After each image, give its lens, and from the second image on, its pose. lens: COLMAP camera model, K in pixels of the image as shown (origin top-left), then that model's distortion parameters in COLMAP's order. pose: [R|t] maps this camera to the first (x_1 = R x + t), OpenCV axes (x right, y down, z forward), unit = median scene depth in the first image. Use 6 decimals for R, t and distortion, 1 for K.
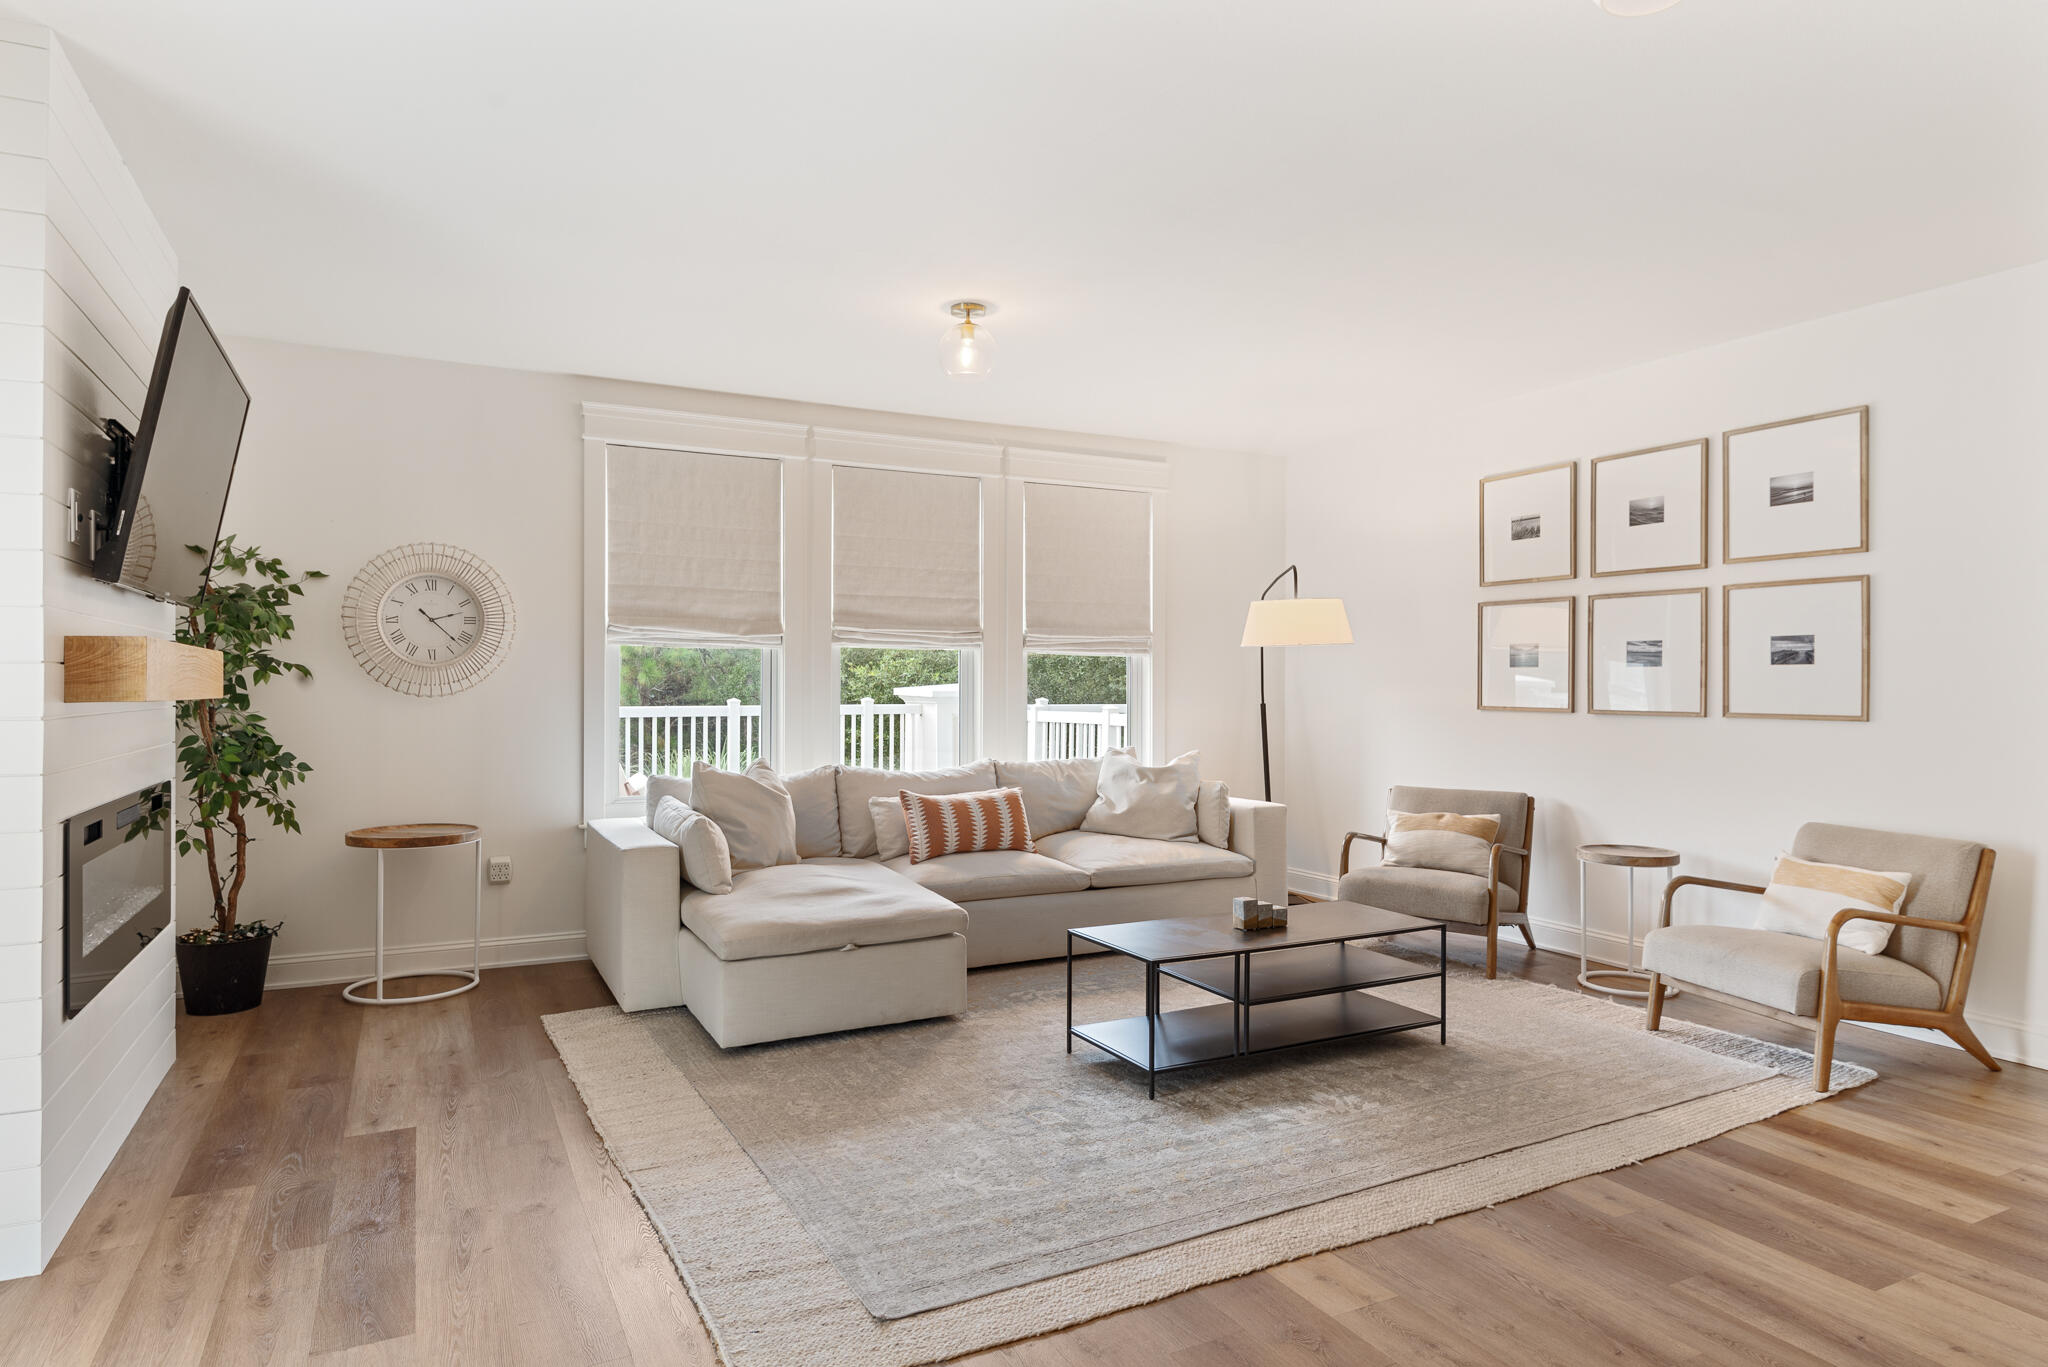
lens RADIAL K [[1189.1, 0, 1023.3], [0, 1189.1, 676.5], [0, 0, 1]] dist [0.048230, -0.042738]
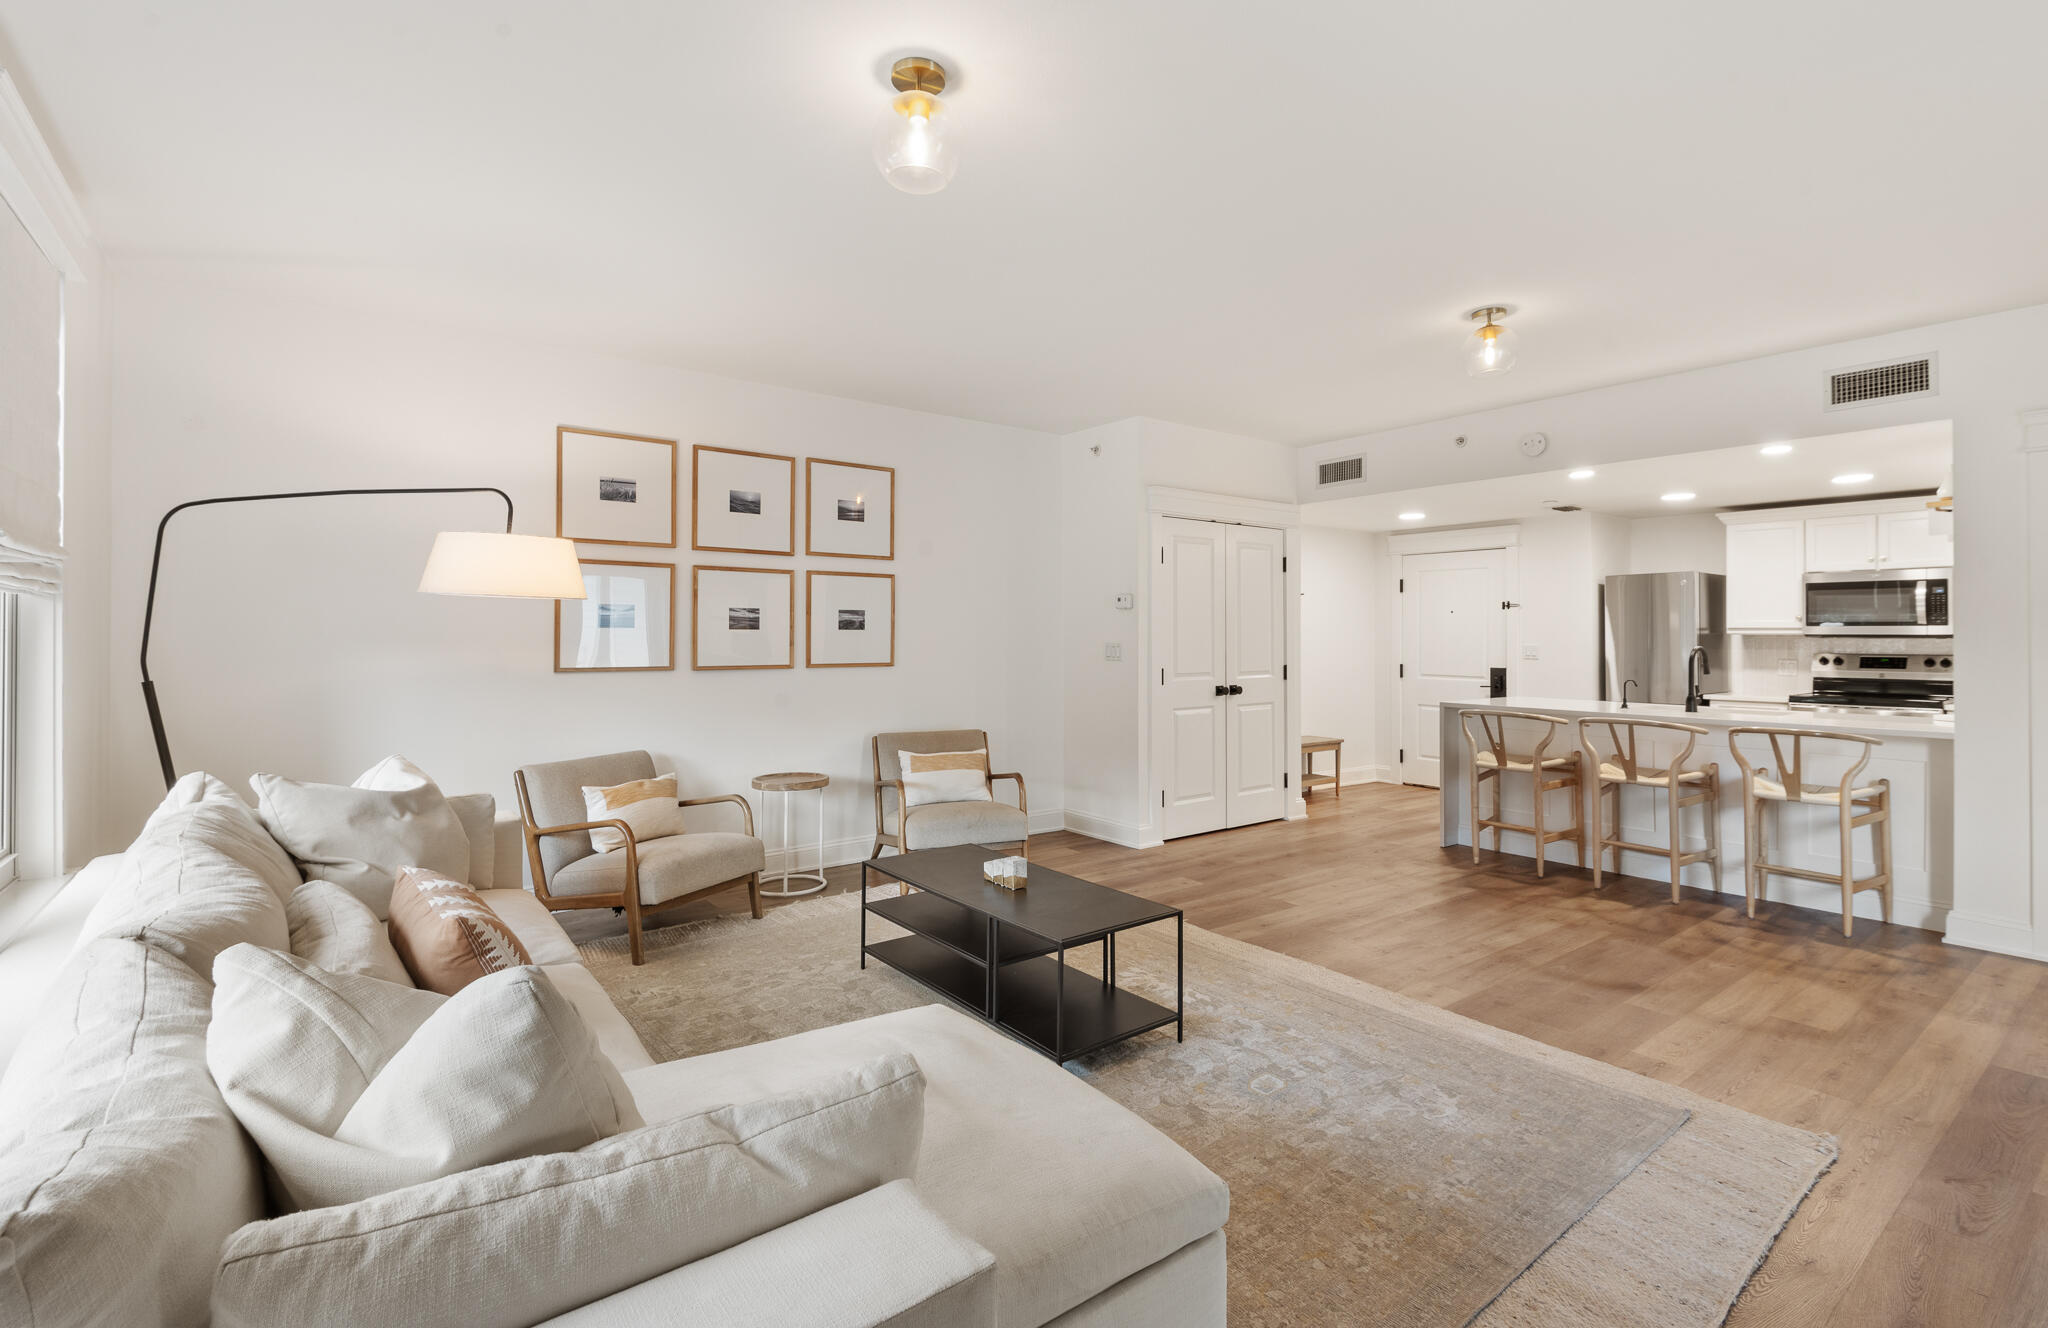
lens RADIAL K [[937.7, 0, 1038.5], [0, 937.7, 635.5], [0, 0, 1]] dist [0.000910, -0.000287]
pose [[-0.183075, -0.004647, 0.983088, -0.525910], [-0.009930, 0.999947, 0.002877, -0.008353], [-0.983049, -0.009235, -0.183112, 0.973785]]
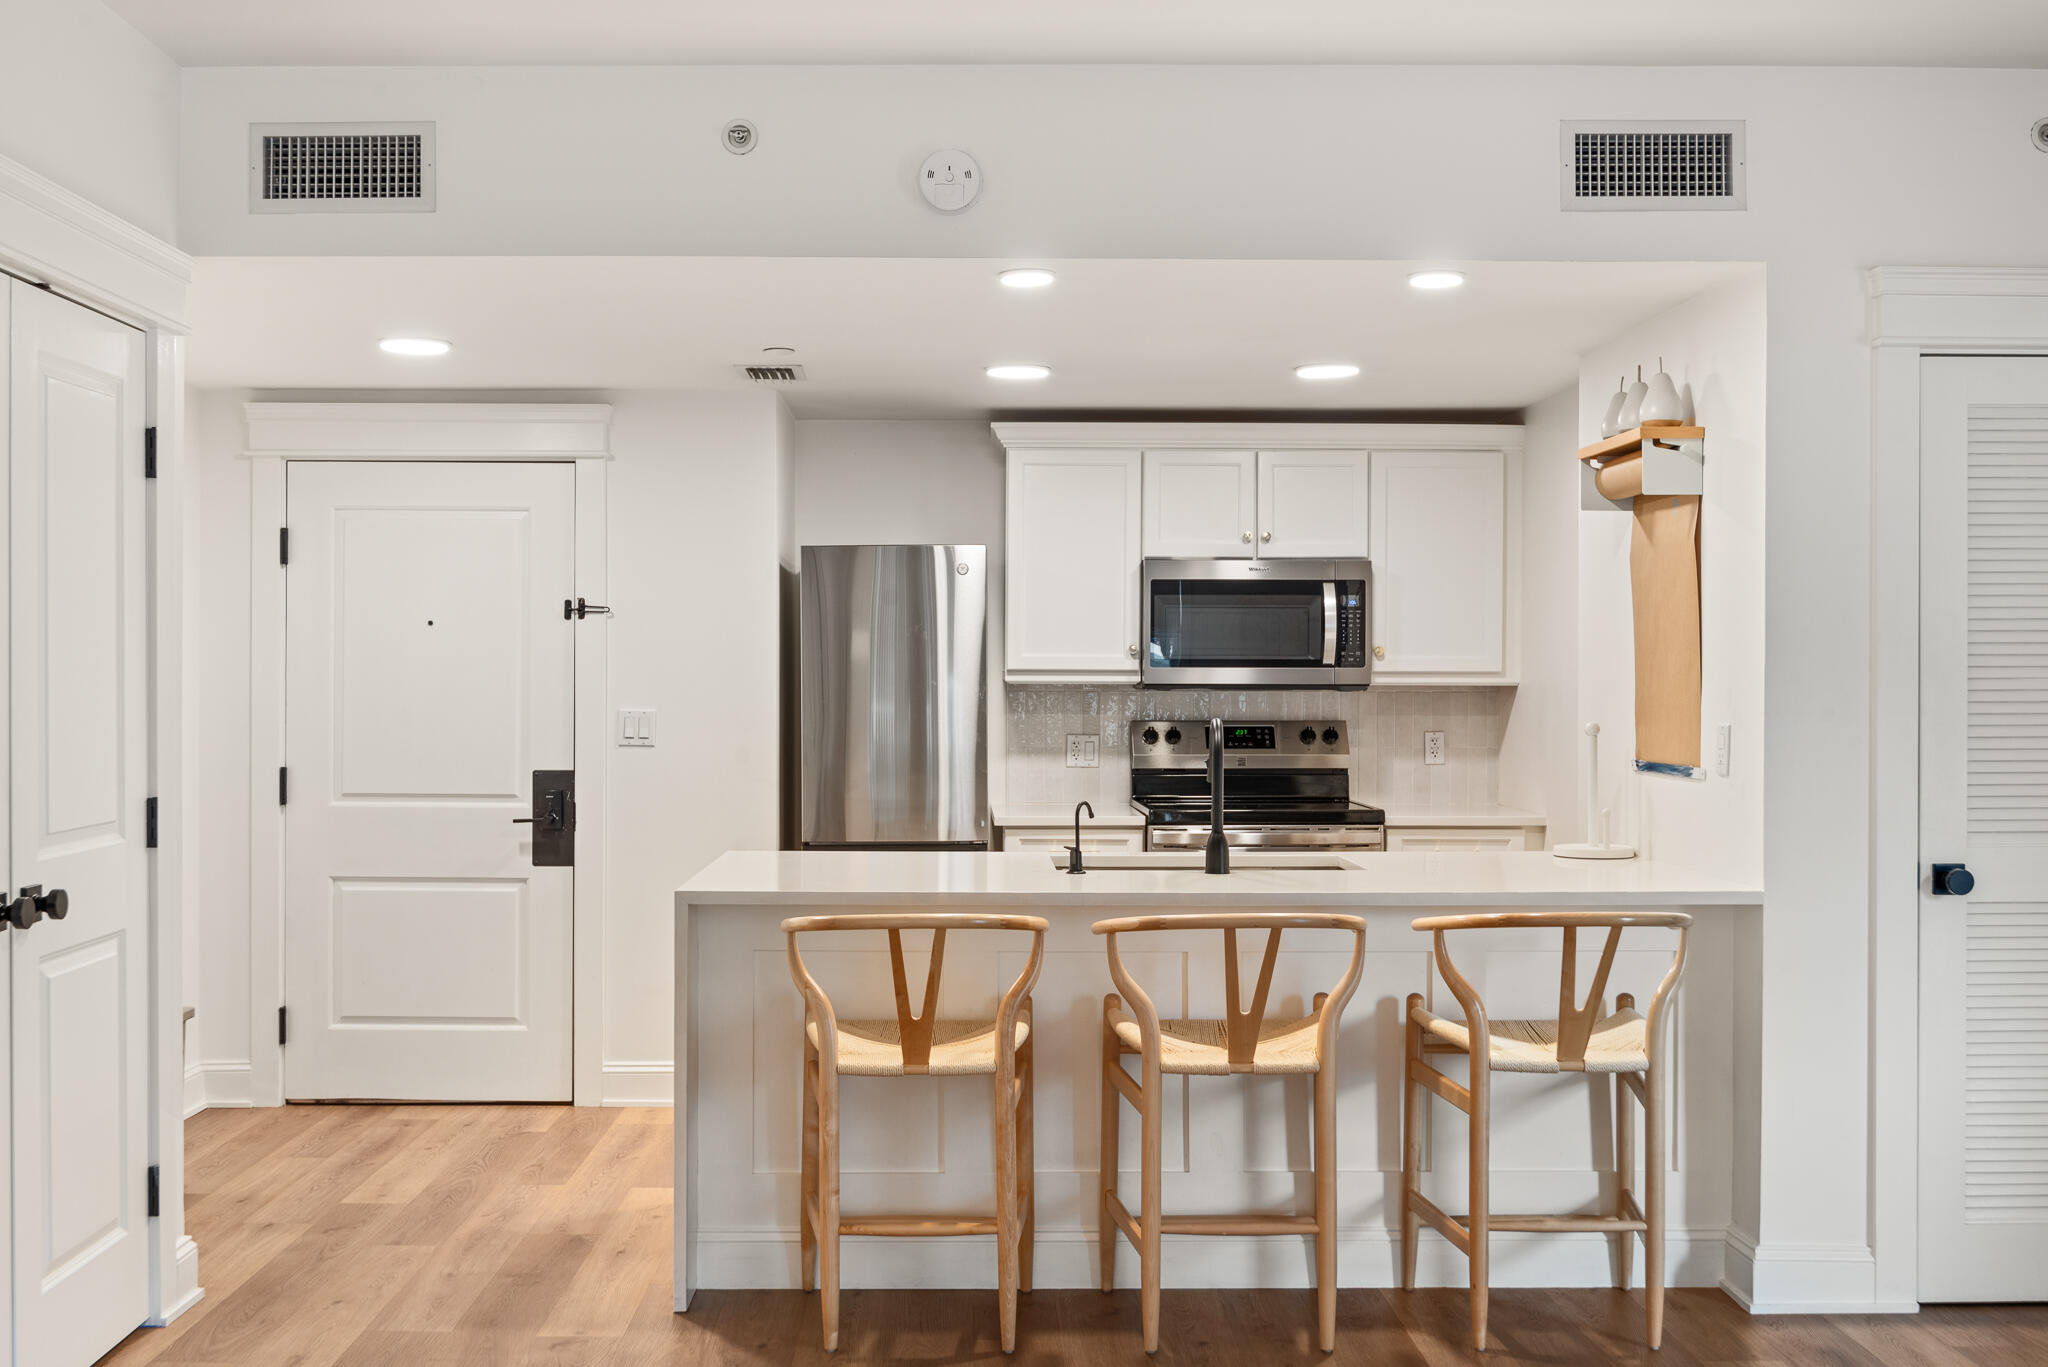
lens RADIAL K [[2028.3, 0, 1024.0], [0, 2028.3, 683.5], [0, 0, 1]] dist [-0.003947, 0.002791]
pose [[-0.896707, -0.007953, 0.442553, 0.002801], [-0.008003, 0.999966, 0.001754, -0.018138], [-0.442552, -0.001969, -0.896741, 0.975419]]
